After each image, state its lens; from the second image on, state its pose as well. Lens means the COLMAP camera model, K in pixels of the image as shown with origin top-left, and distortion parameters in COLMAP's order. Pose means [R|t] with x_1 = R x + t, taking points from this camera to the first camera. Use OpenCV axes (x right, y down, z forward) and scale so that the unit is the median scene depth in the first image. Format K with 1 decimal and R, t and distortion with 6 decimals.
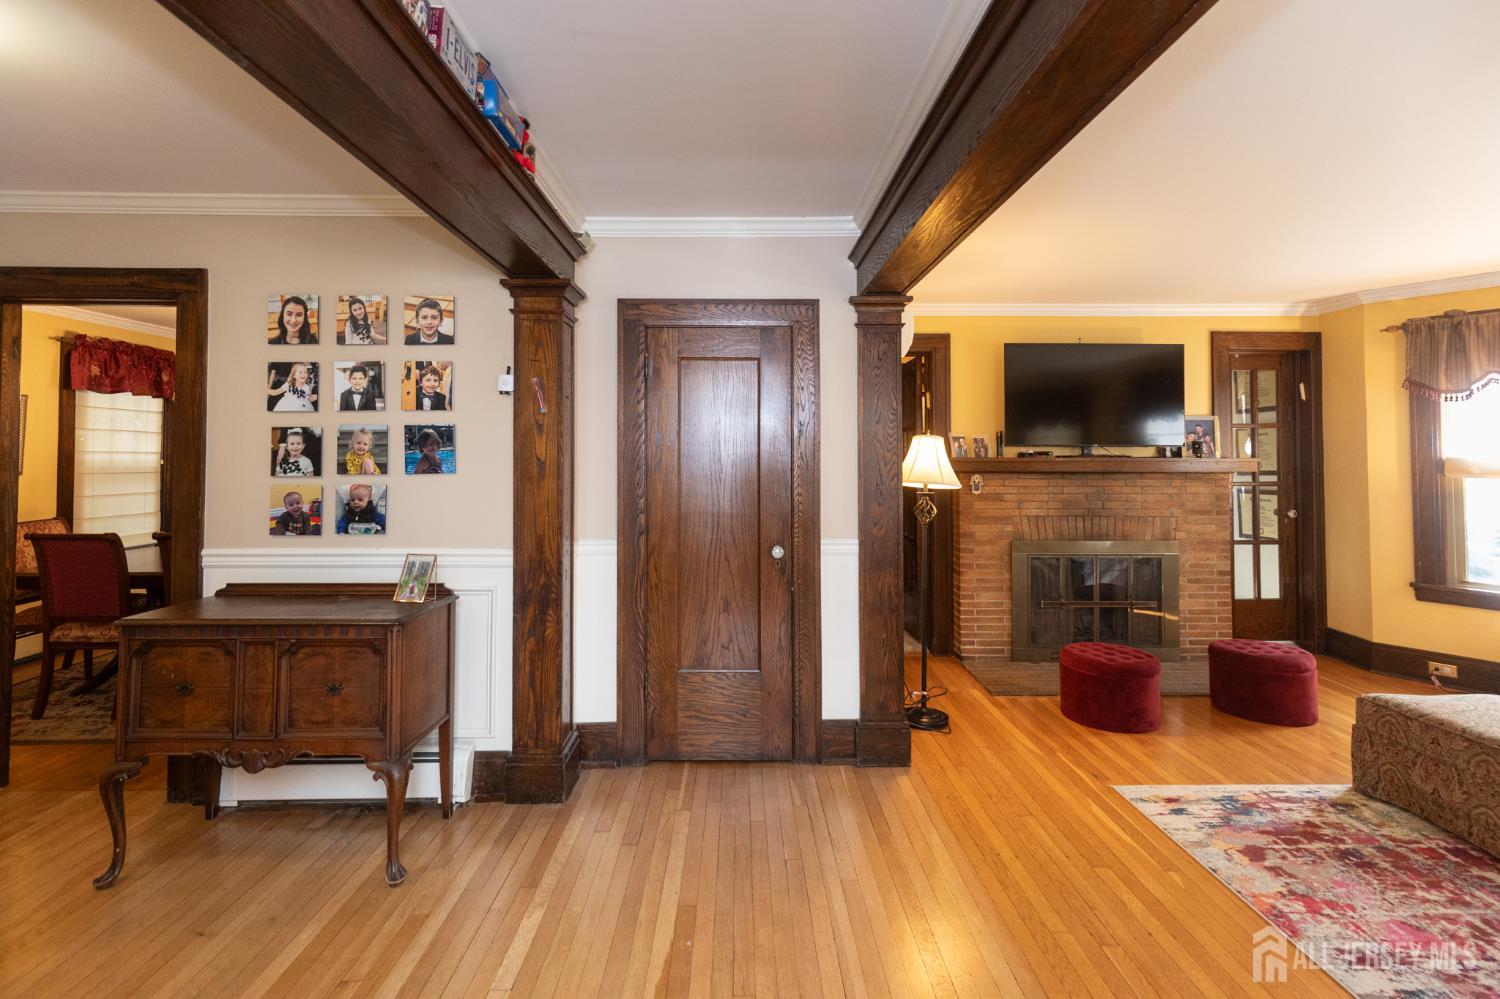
lens RADIAL K [[700.6, 0, 733.4], [0, 700.6, 432.8], [0, 0, 1]] dist [0.005494, -0.001300]
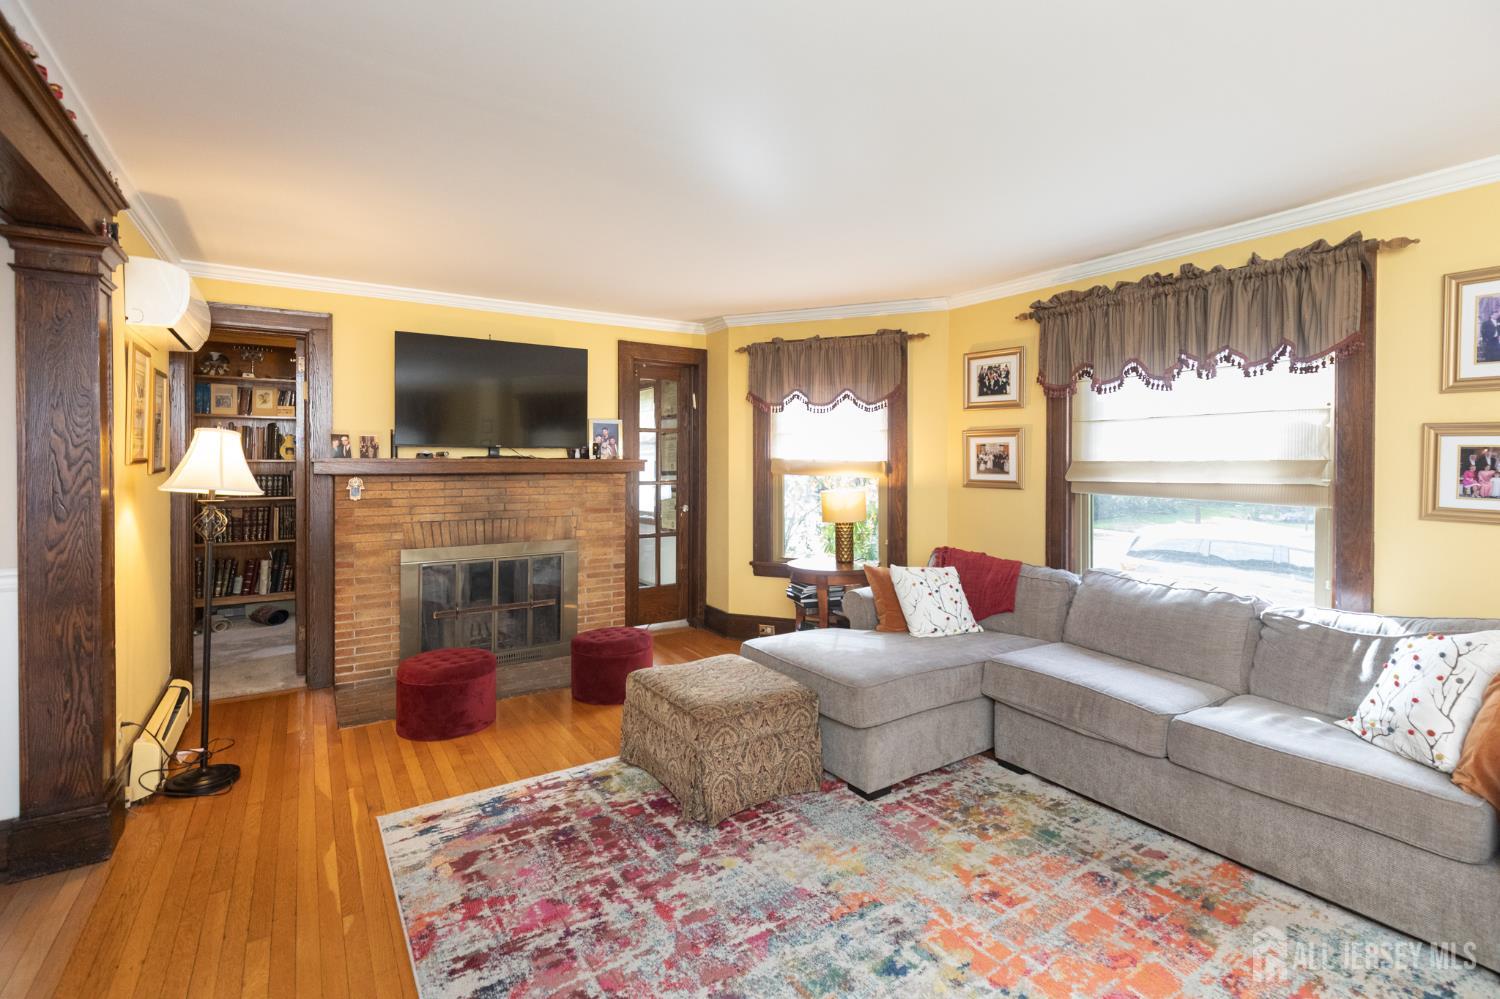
lens RADIAL K [[700.6, 0, 745.9], [0, 700.6, 464.9], [0, 0, 1]] dist [0.005494, -0.001300]
pose [[0.840528, -0.004298, 0.541751, 0.316086], [-0.015770, 0.999351, 0.032396, 0.008053], [-0.541539, -0.035773, 0.839914, -0.002066]]
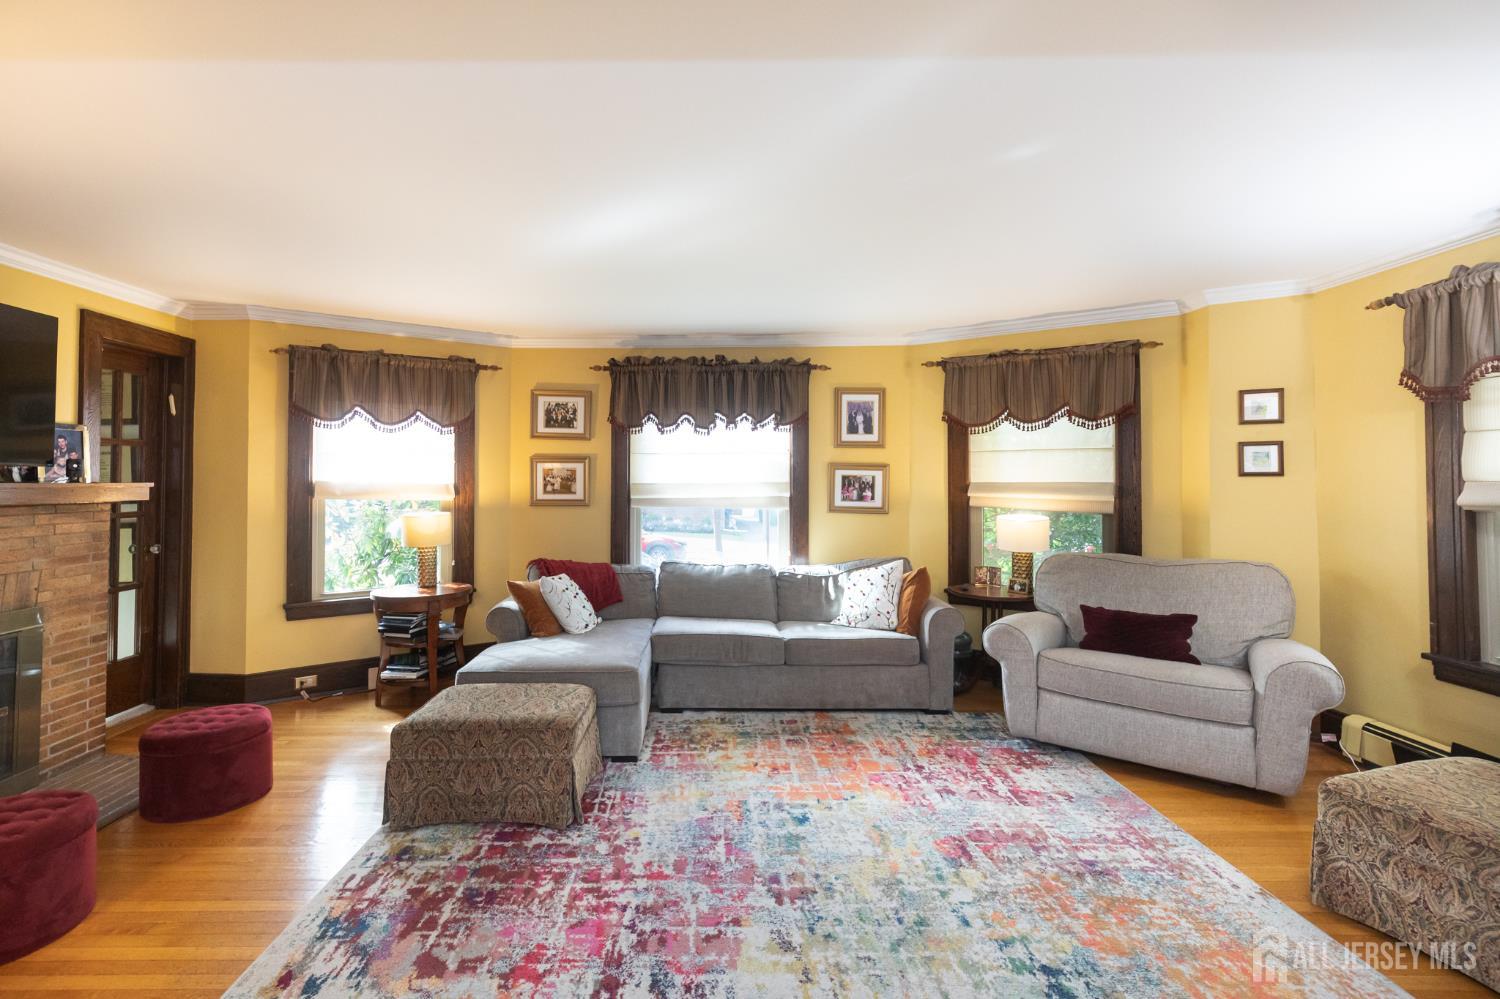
lens RADIAL K [[700.6, 0, 708.2], [0, 700.6, 466.9], [0, 0, 1]] dist [0.005494, -0.001300]
pose [[0.009195, 0.018287, 0.999790, -0.044850], [-0.028149, 0.999441, -0.018022, 0.016596], [-0.999561, -0.027977, 0.009704, 0.401013]]
